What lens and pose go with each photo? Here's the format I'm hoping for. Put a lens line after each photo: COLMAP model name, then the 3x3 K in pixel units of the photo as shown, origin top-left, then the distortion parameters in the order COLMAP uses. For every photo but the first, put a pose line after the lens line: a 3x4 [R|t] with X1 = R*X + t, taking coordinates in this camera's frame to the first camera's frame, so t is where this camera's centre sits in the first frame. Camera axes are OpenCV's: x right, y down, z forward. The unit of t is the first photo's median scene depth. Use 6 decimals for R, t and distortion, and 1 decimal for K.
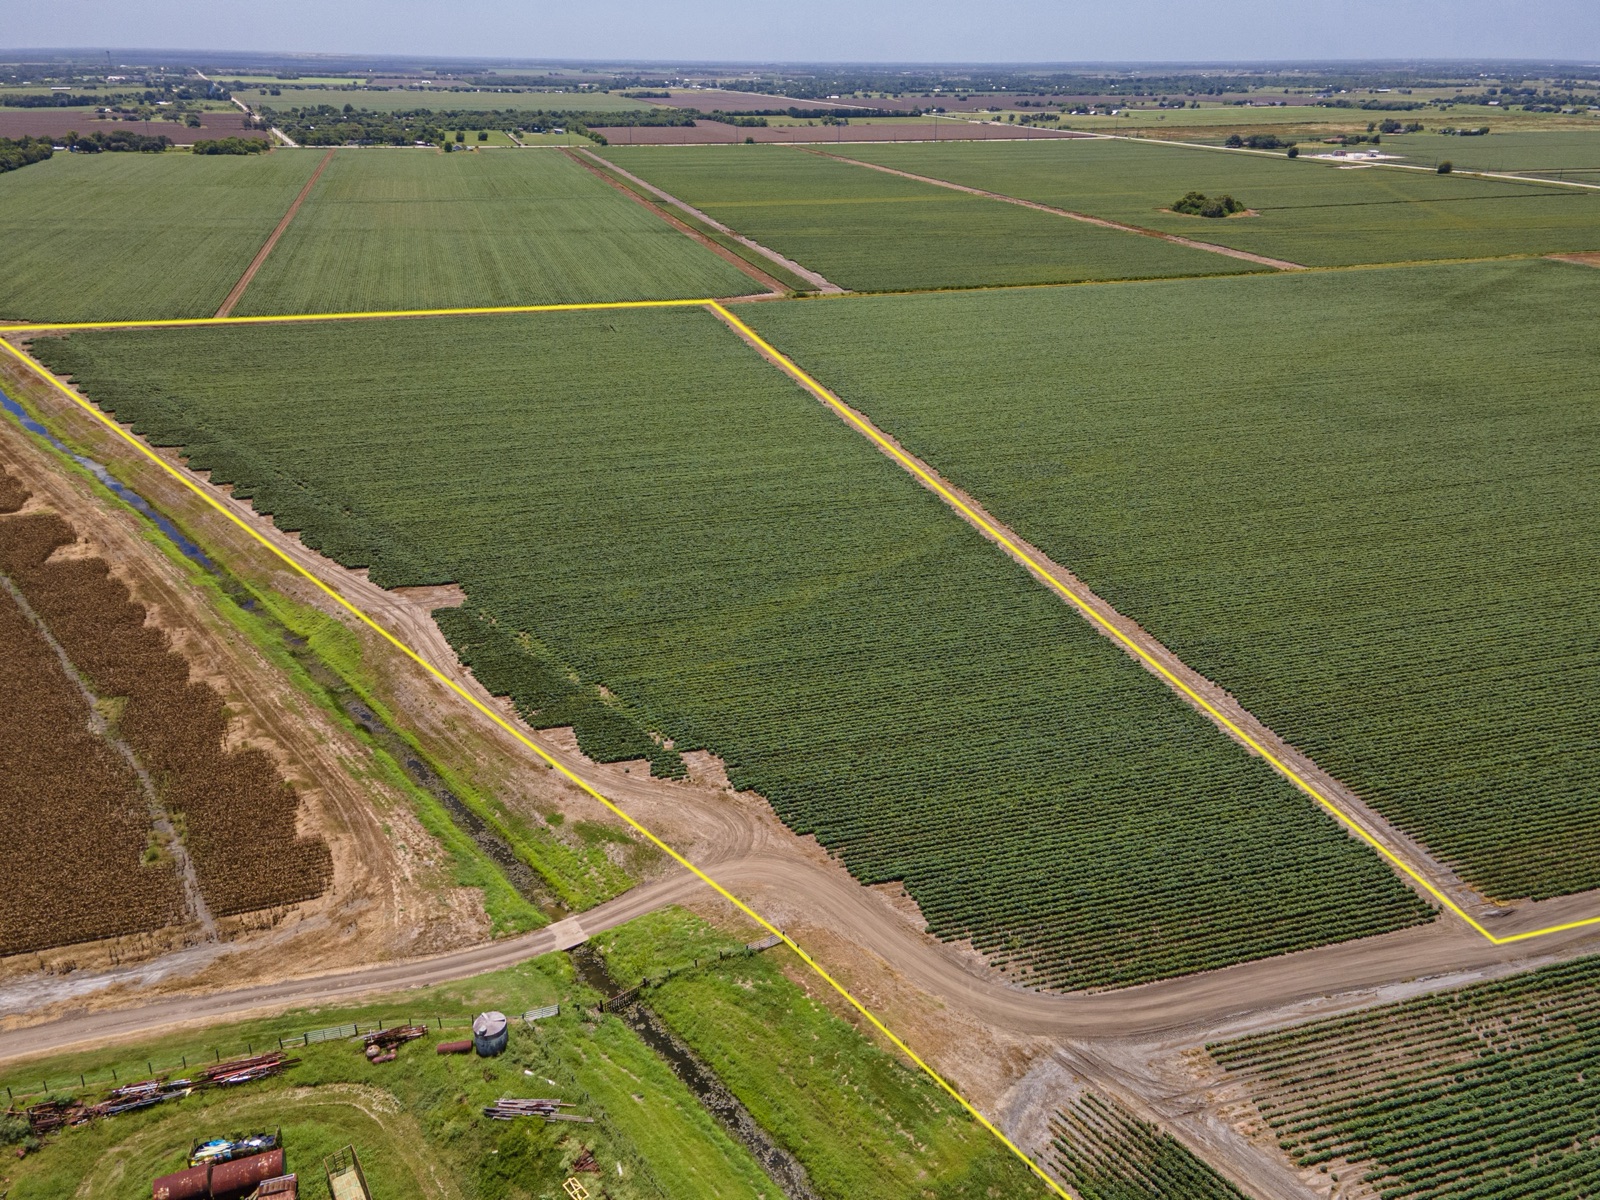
lens RADIAL K [[1165.0, 0, 796.8], [0, 1165.0, 597.5], [0, 0, 1]] dist [0.050676, 0.004498]
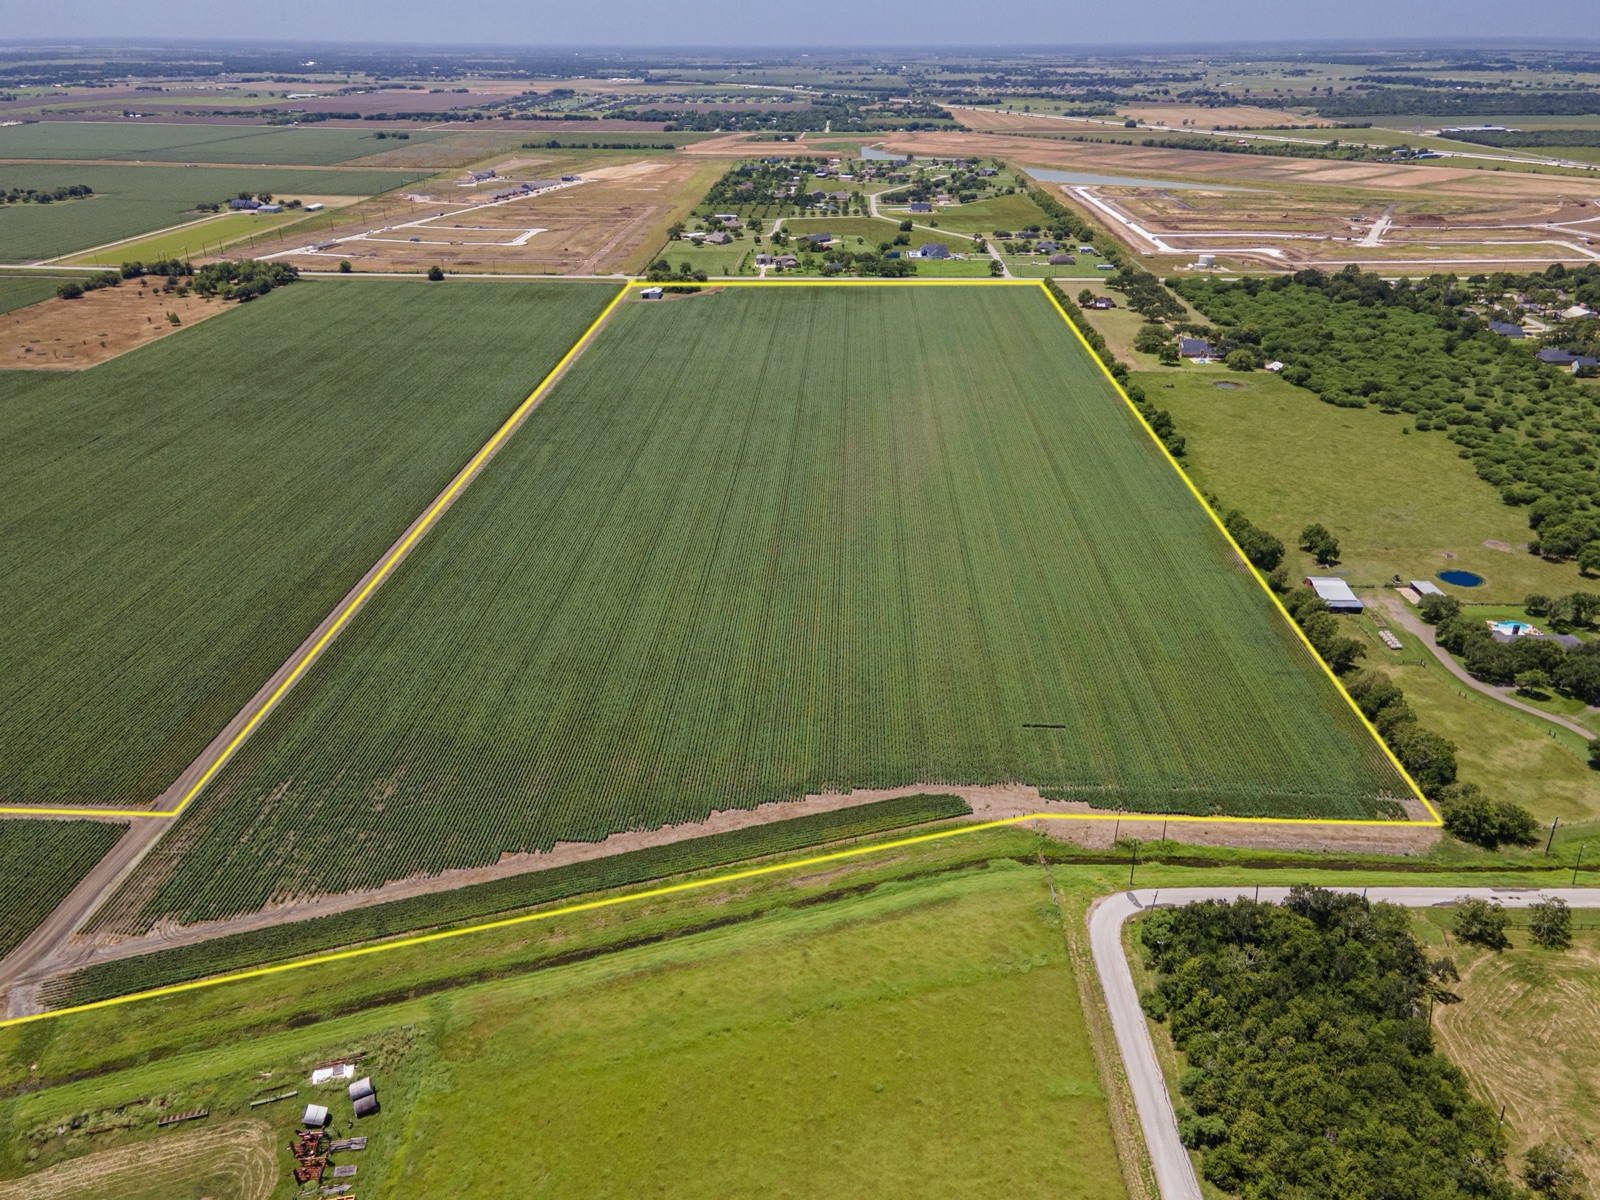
lens RADIAL K [[1203.1, 0, 795.0], [0, 1203.1, 563.6], [0, 0, 1]] dist [0.016736, 0.055771]
pose [[0.328811, -0.383513, 0.863018, -0.611557], [0.398979, 0.884687, 0.241131, -0.153334], [-0.855979, 0.265039, 0.443909, -0.875801]]
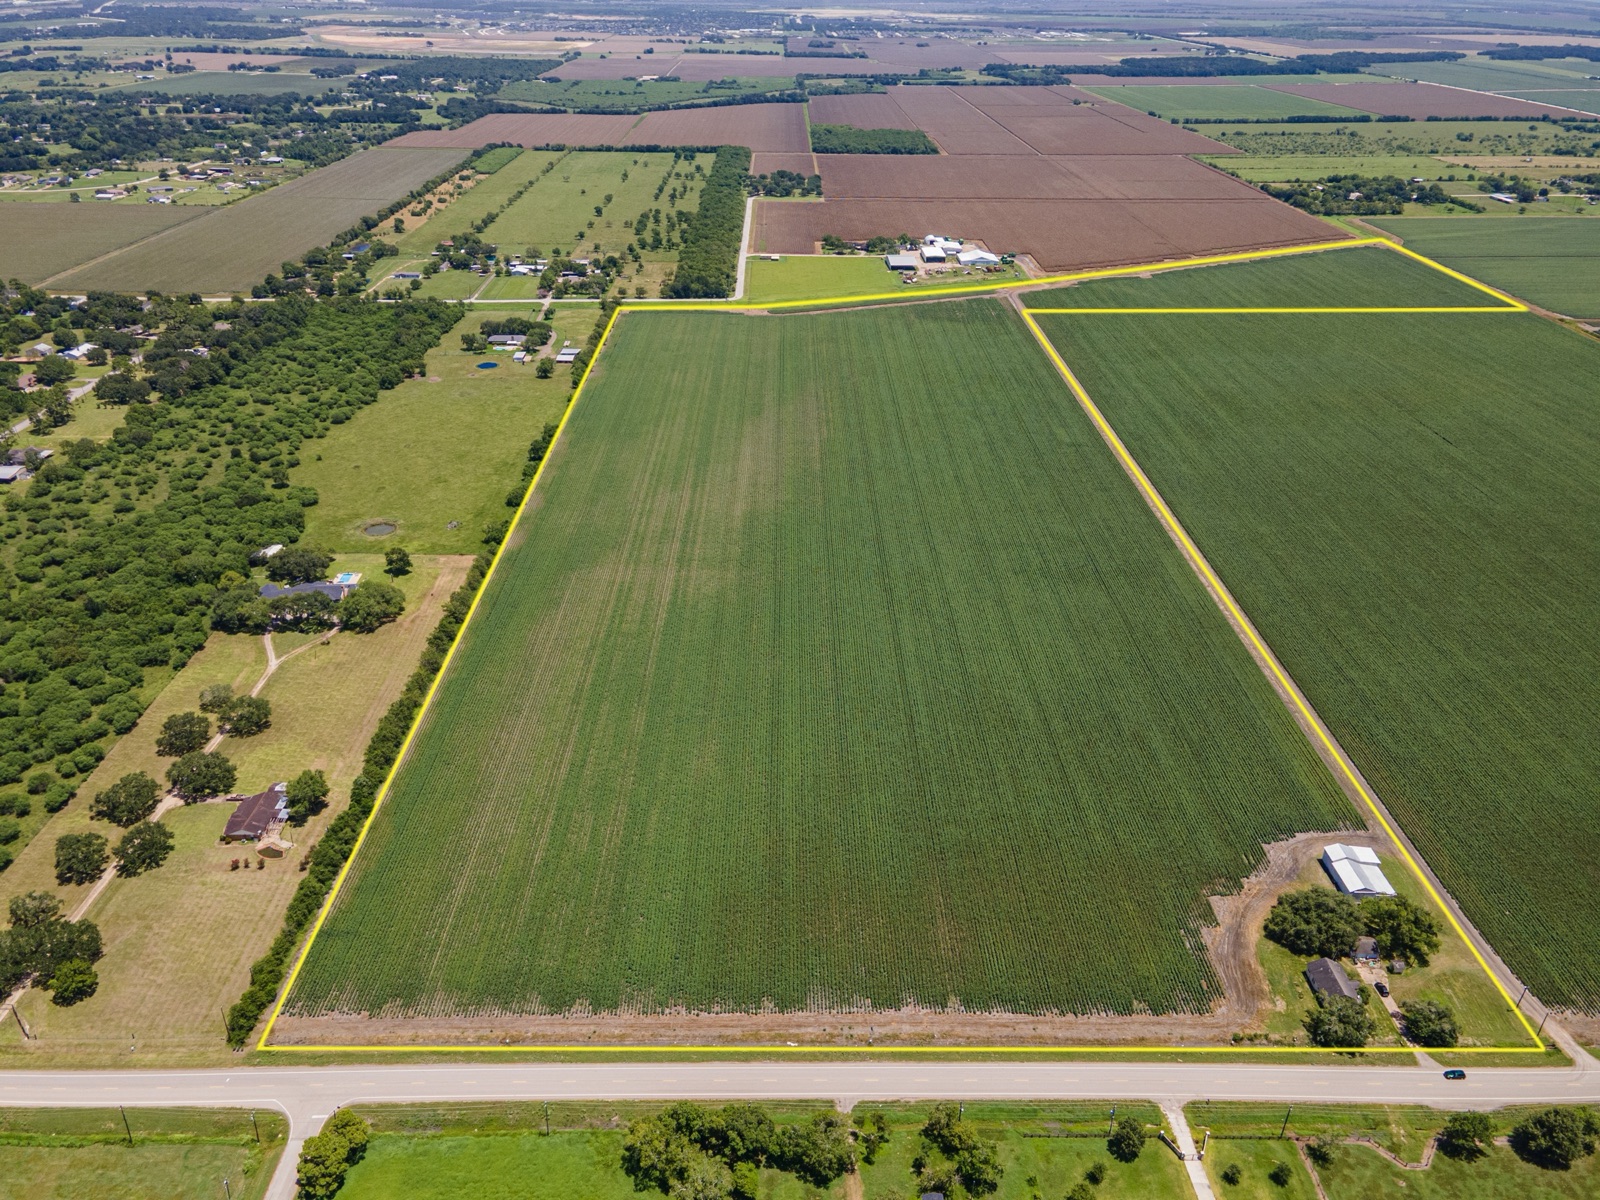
lens RADIAL K [[1154.2, 0, 795.8], [0, 1154.2, 602.0], [0, 0, 1]] dist [0.016362, 0.059285]
pose [[-0.277848, 0.450330, -0.848530, 5.982584], [-0.412680, 0.741693, 0.528760, -1.182604], [0.867465, 0.497086, -0.020236, 0.677780]]
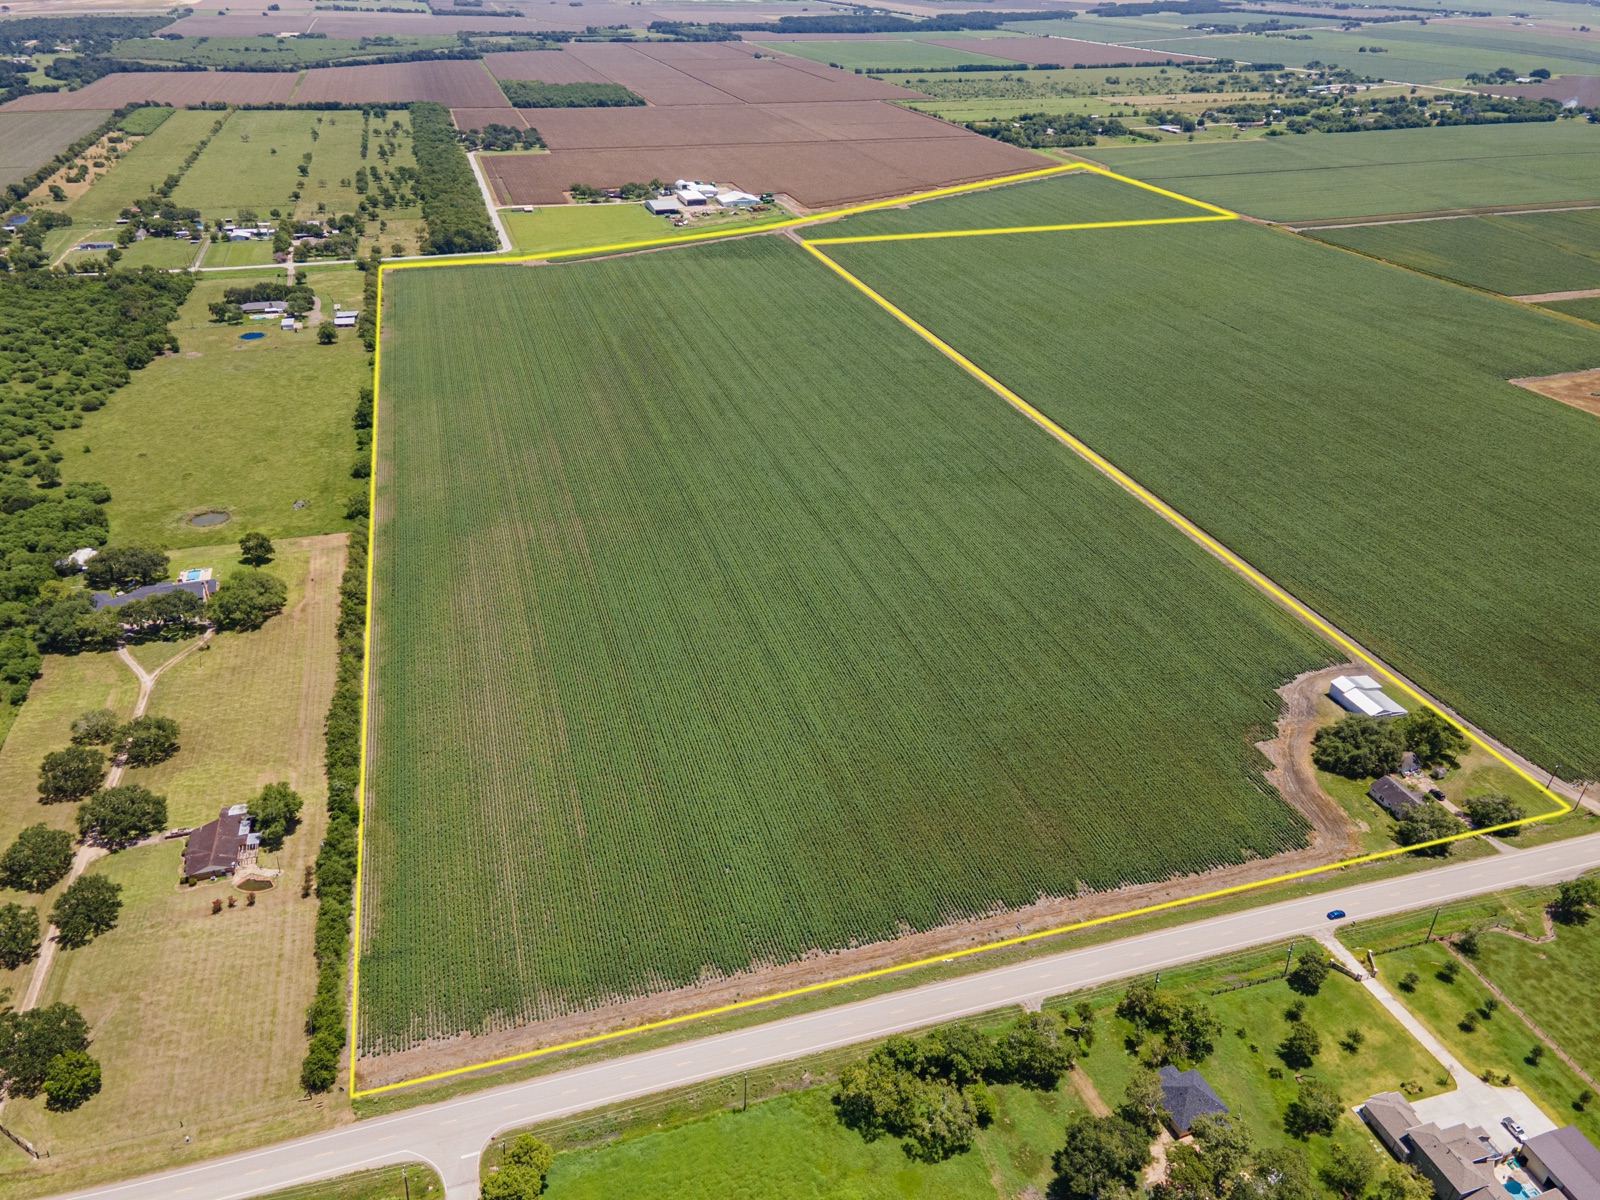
lens RADIAL K [[1154.2, 0, 795.8], [0, 1154.2, 602.0], [0, 0, 1]] dist [0.016362, 0.059285]
pose [[0.002826, 0.487454, -0.873144, 5.982523], [-0.428722, 0.789423, 0.439327, -0.800331], [0.903432, 0.373095, 0.211213, 0.255075]]
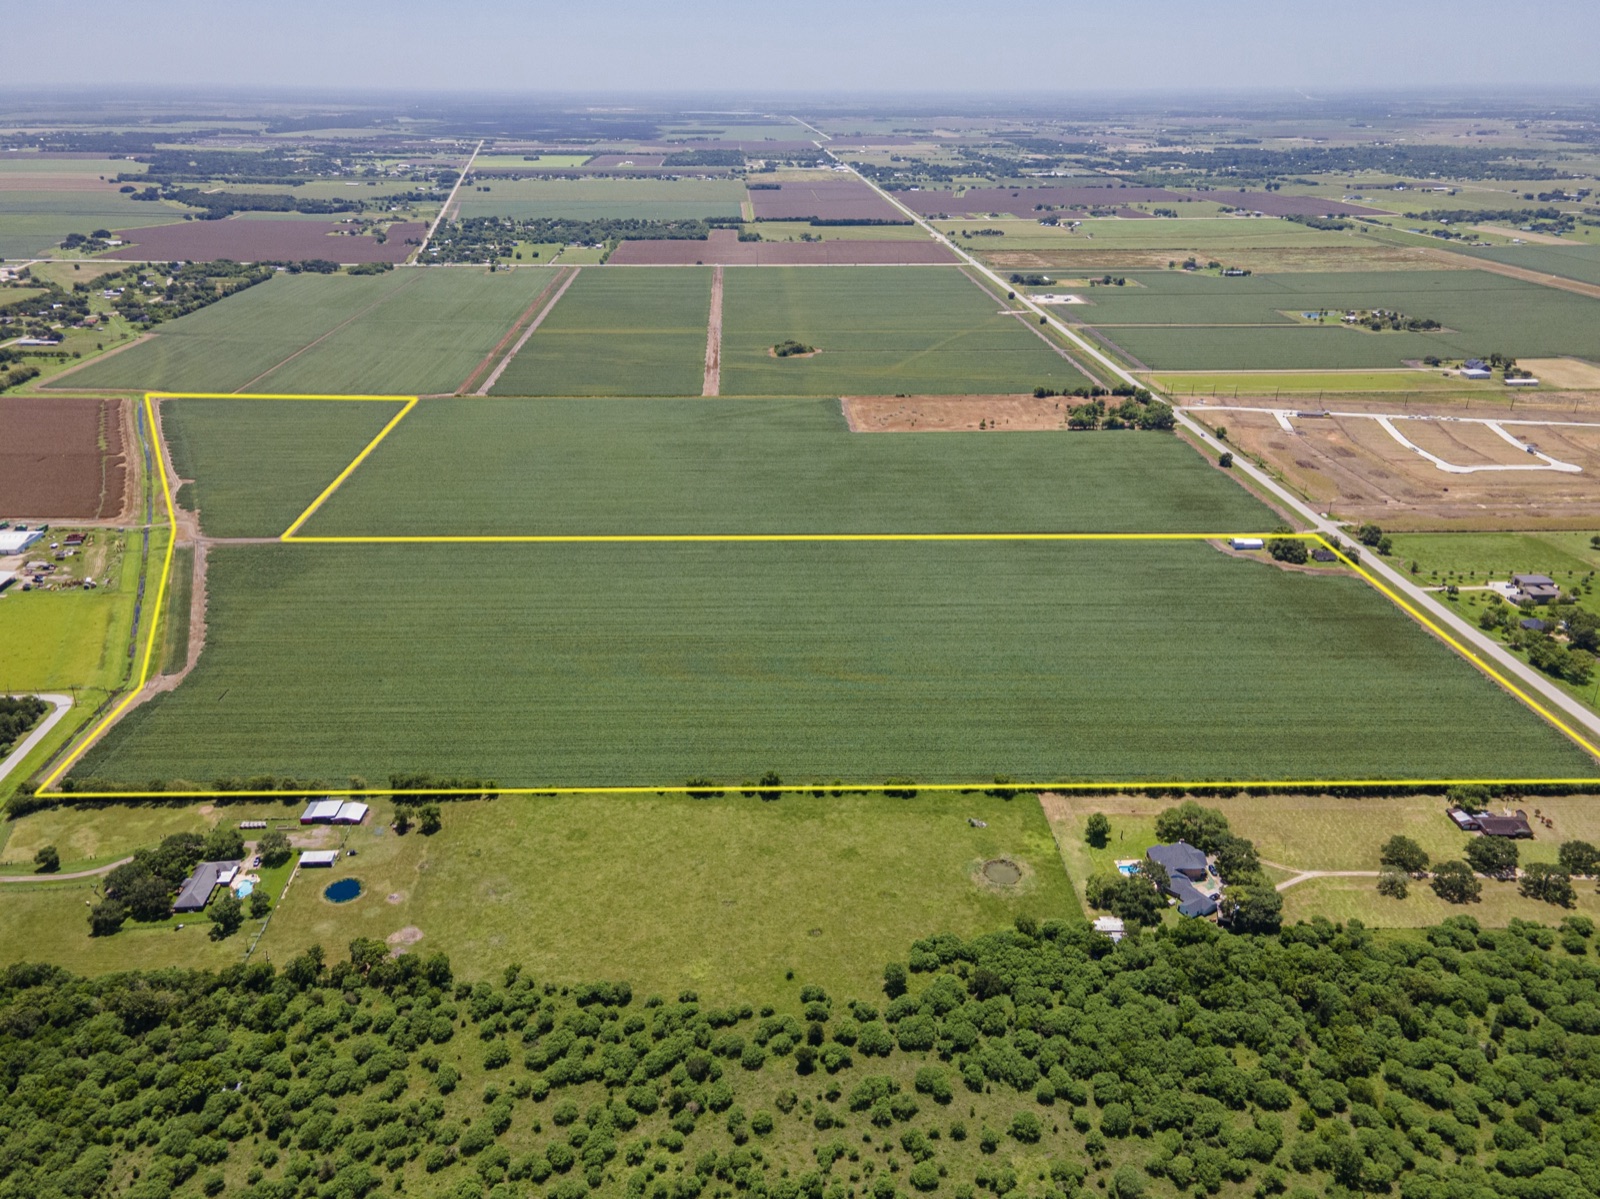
lens RADIAL K [[1179.4, 0, 755.8], [0, 1179.4, 601.0], [0, 0, 1]] dist [0.012480, 0.057684]
pose [[0.963078, 0.104550, -0.248093, 3.543603], [-0.108871, 0.994049, -0.003721, 0.286451], [0.246227, 0.030594, 0.968729, -3.349976]]
